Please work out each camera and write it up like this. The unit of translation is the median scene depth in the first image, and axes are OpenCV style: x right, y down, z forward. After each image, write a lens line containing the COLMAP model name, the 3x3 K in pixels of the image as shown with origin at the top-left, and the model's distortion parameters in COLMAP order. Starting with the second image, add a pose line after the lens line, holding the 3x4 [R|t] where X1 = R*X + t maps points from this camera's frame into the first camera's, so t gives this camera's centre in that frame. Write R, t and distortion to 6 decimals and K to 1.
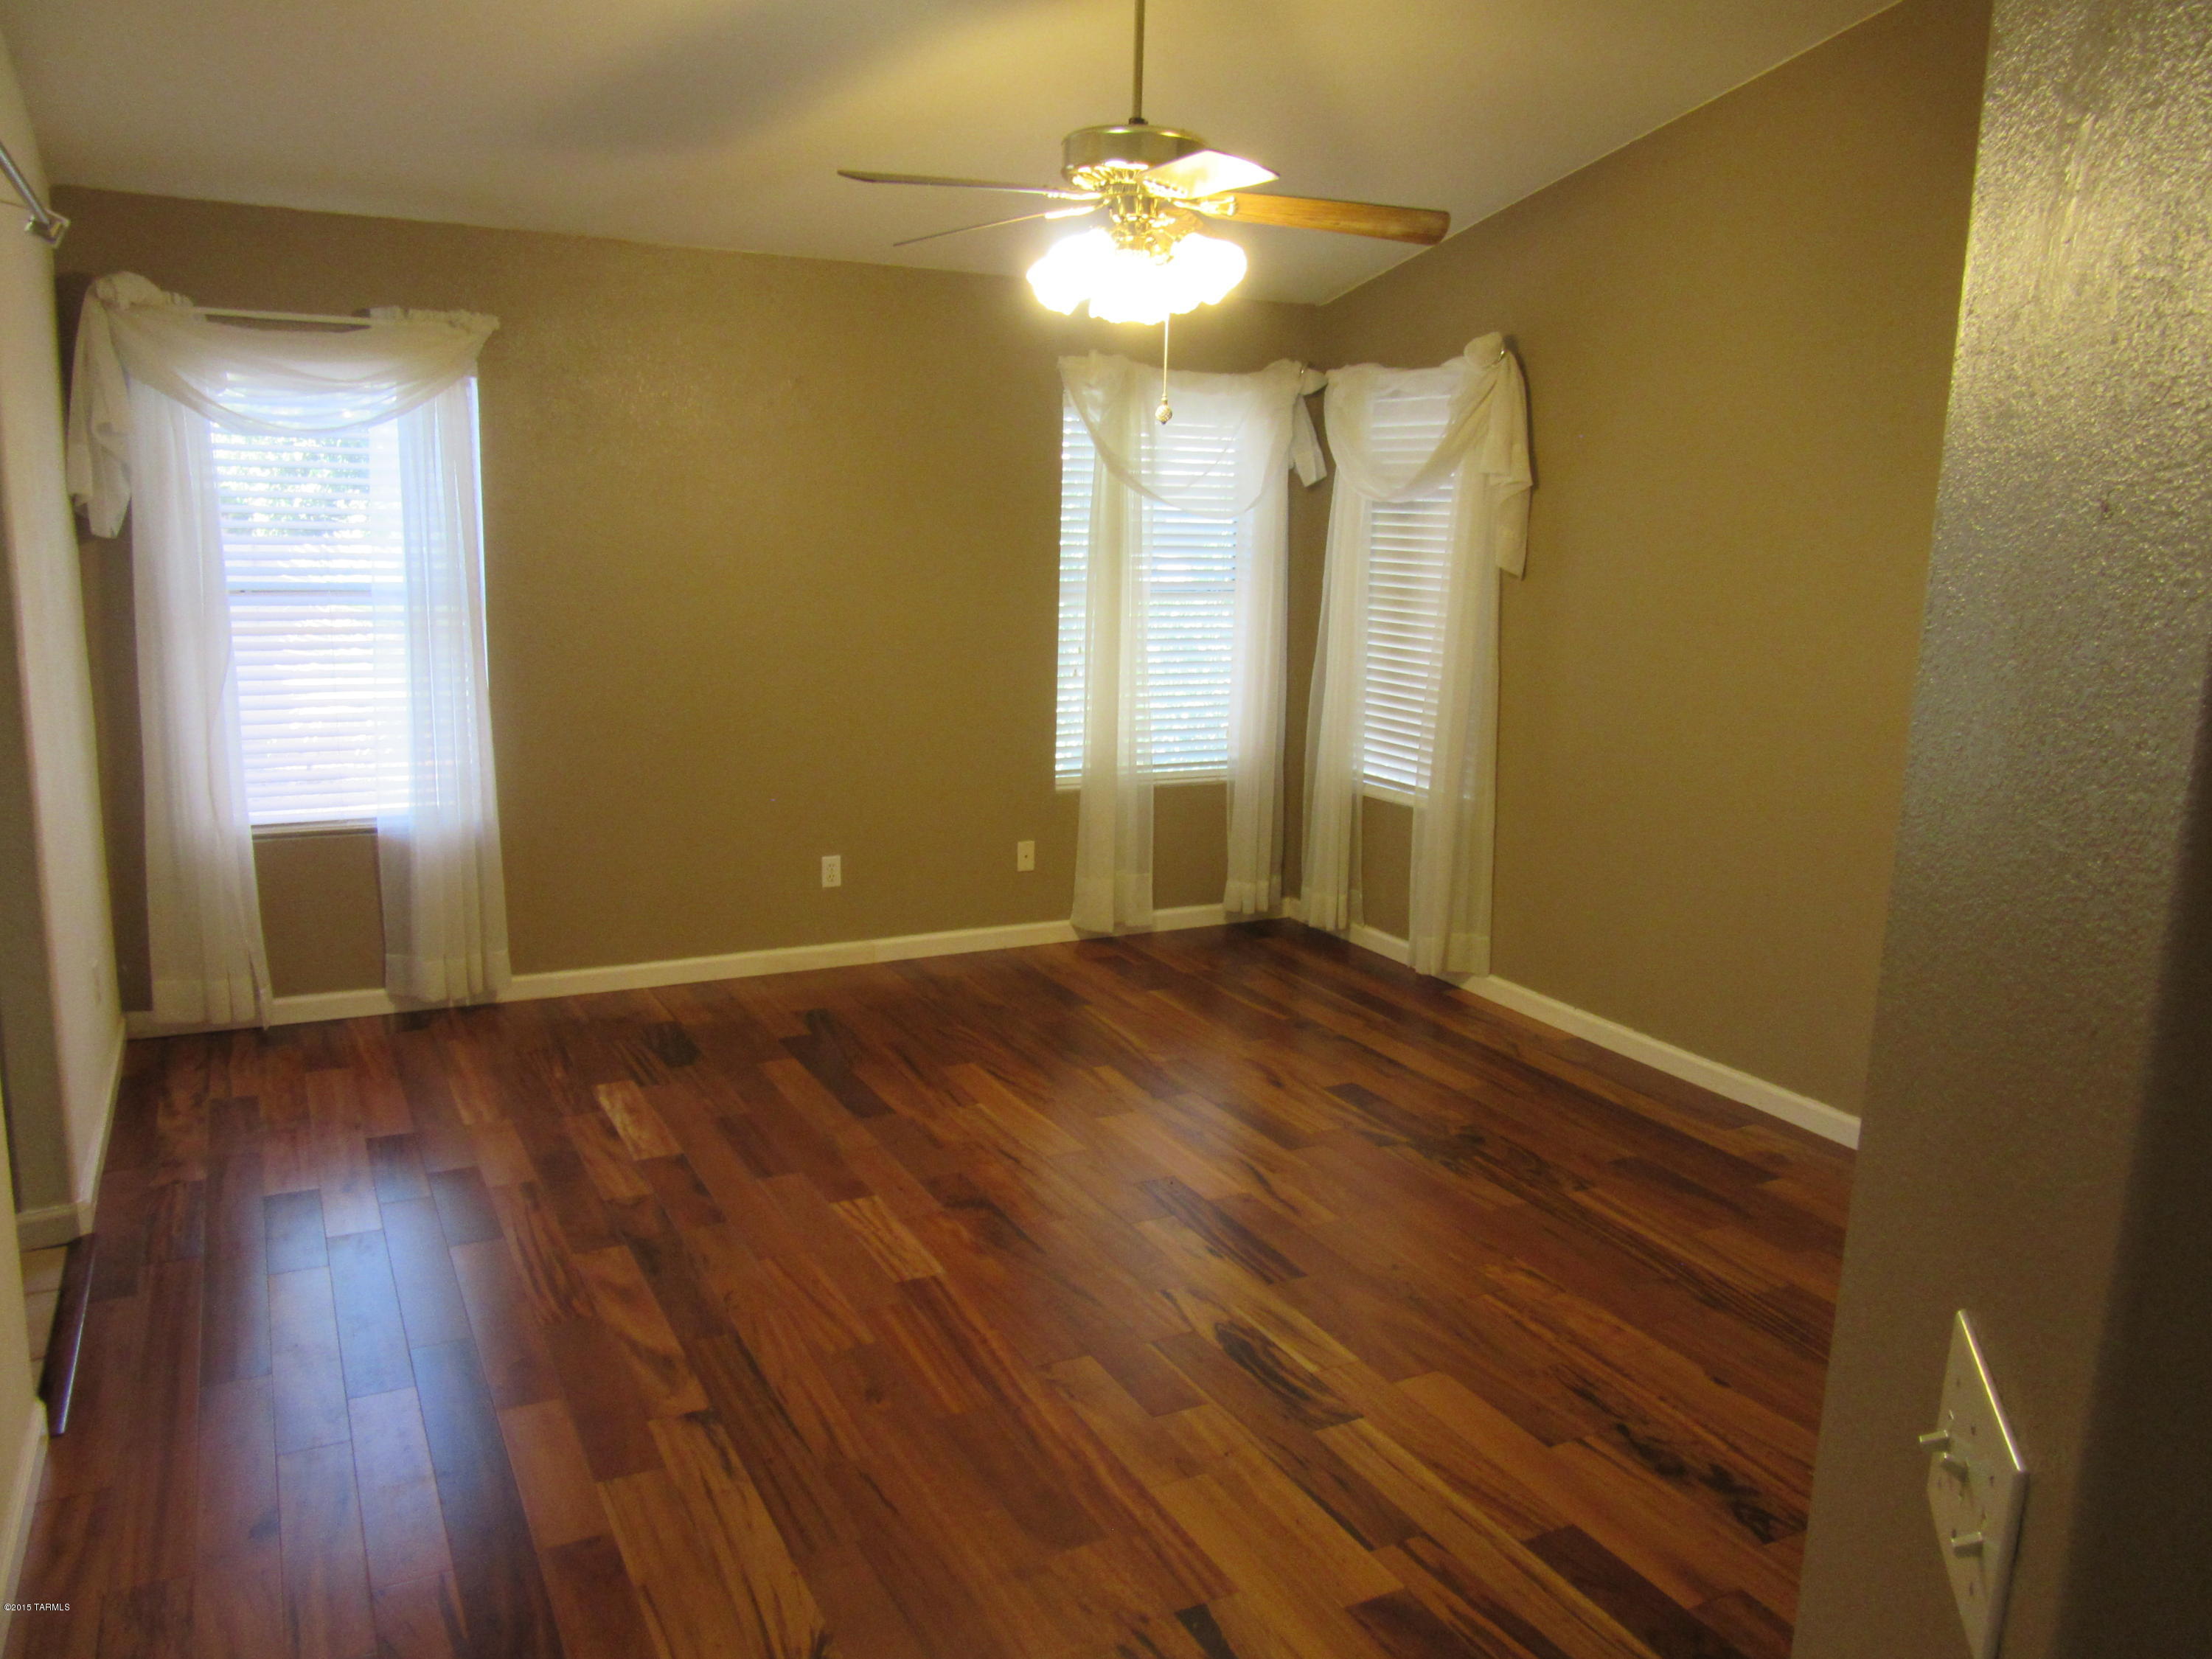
lens RADIAL K [[1638.1, 0, 1103.2], [0, 1638.1, 831.2], [0, 0, 1]] dist [-0.036035, 0.005217]
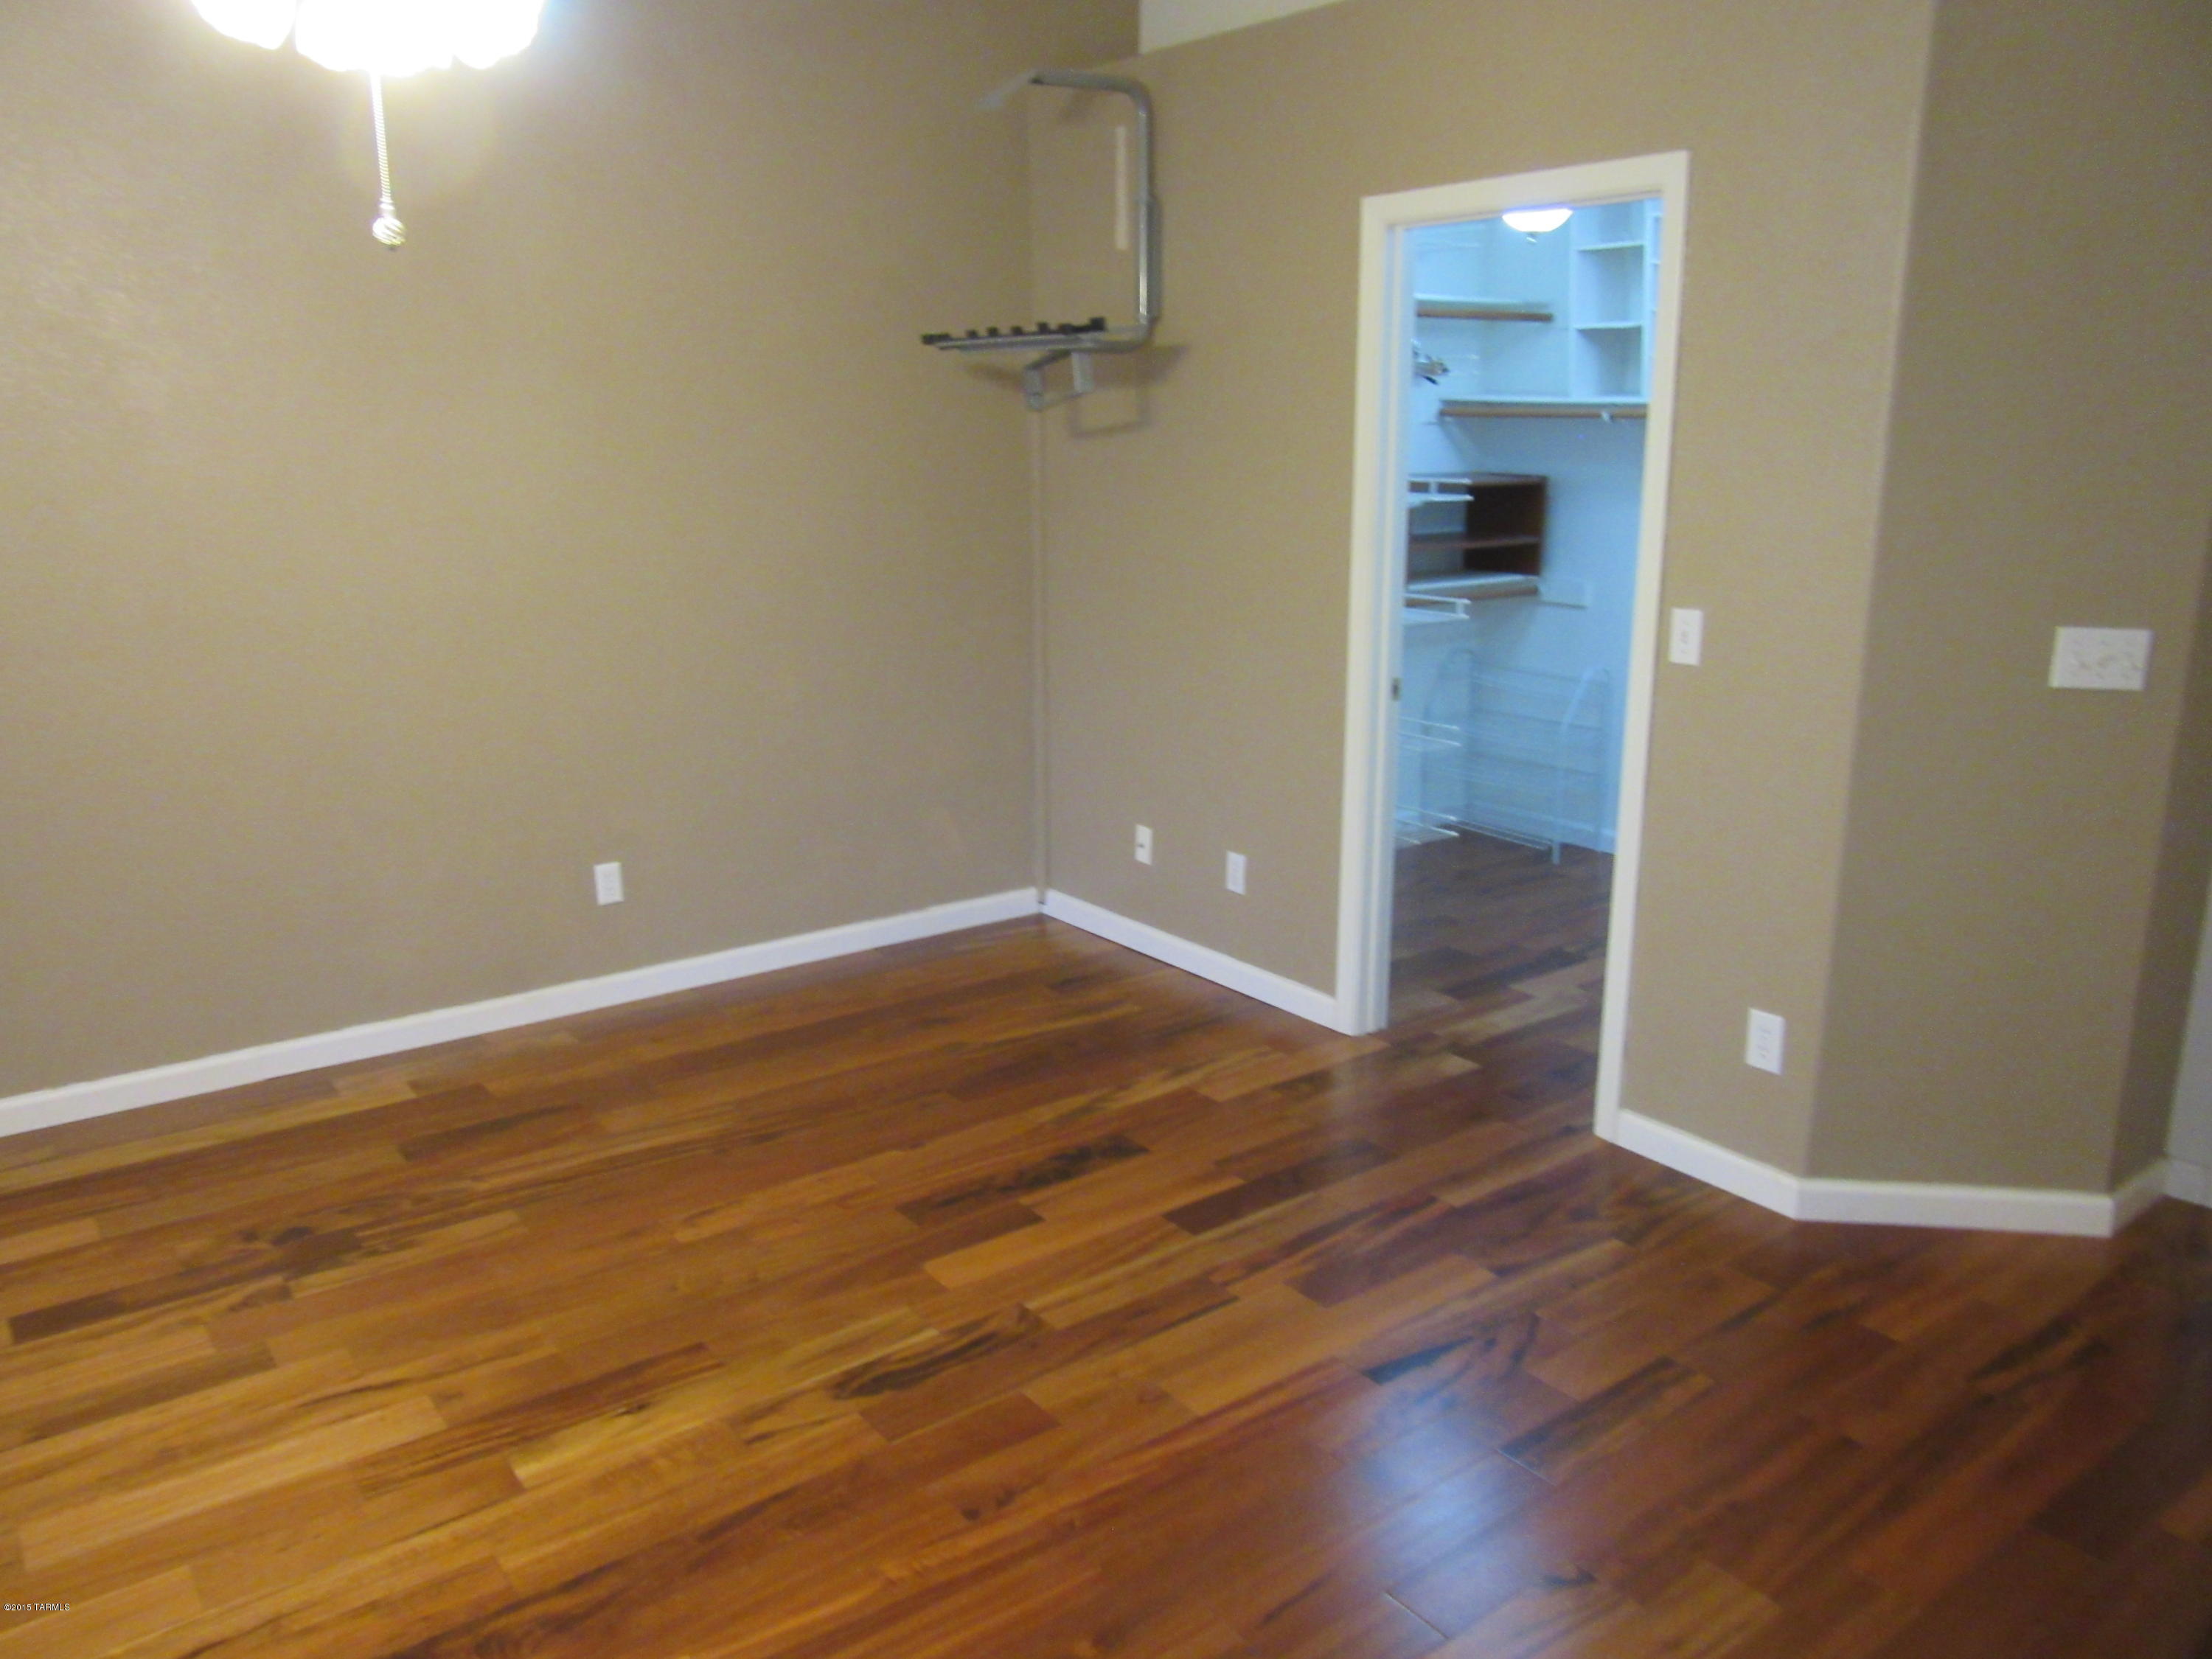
lens RADIAL K [[1638.1, 0, 1105.4], [0, 1638.1, 828.3], [0, 0, 1]] dist [-0.036035, 0.005217]
pose [[-0.178430, -0.264743, 0.947668, -0.656828], [0.179205, 0.938271, 0.295859, -0.186093], [-0.967496, 0.222617, -0.119973, 0.904852]]
